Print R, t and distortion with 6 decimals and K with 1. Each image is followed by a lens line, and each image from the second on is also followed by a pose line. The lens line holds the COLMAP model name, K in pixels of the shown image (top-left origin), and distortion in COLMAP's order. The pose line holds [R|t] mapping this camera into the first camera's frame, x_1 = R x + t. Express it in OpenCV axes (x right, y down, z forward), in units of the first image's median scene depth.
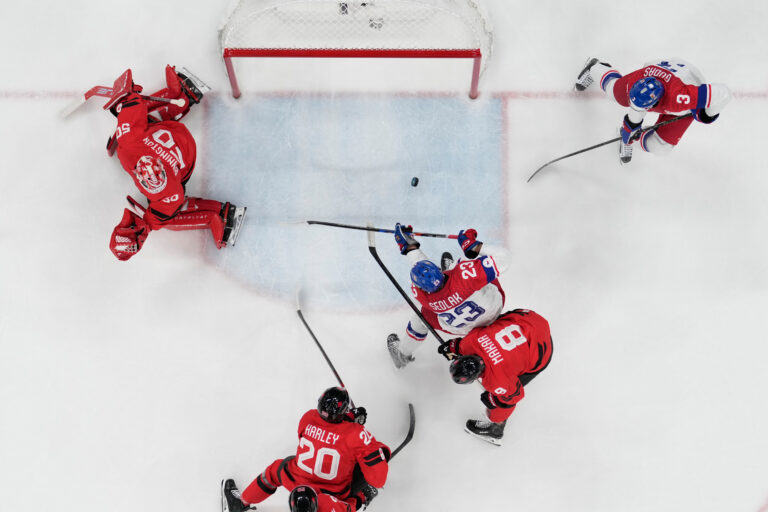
lens RADIAL K [[2177.0, 0, 383.8], [0, 2177.0, 256.1], [0, 0, 1]] dist [-0.326164, 0.000000]
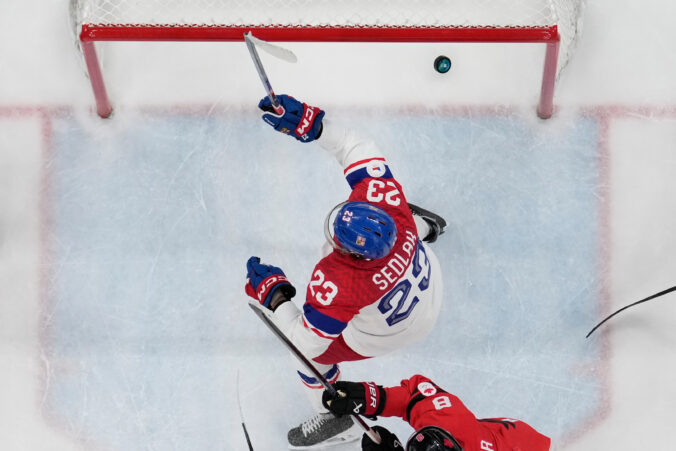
lens RADIAL K [[1916.2, 0, 339.1], [0, 1916.2, 226.7], [0, 0, 1]] dist [-0.326164, 0.000000]
pose [[0.999993, -0.000525, -0.003710, -0.008006], [0.000349, 0.998886, -0.047195, -0.023442], [0.003730, 0.047194, 0.998879, 0.529885]]
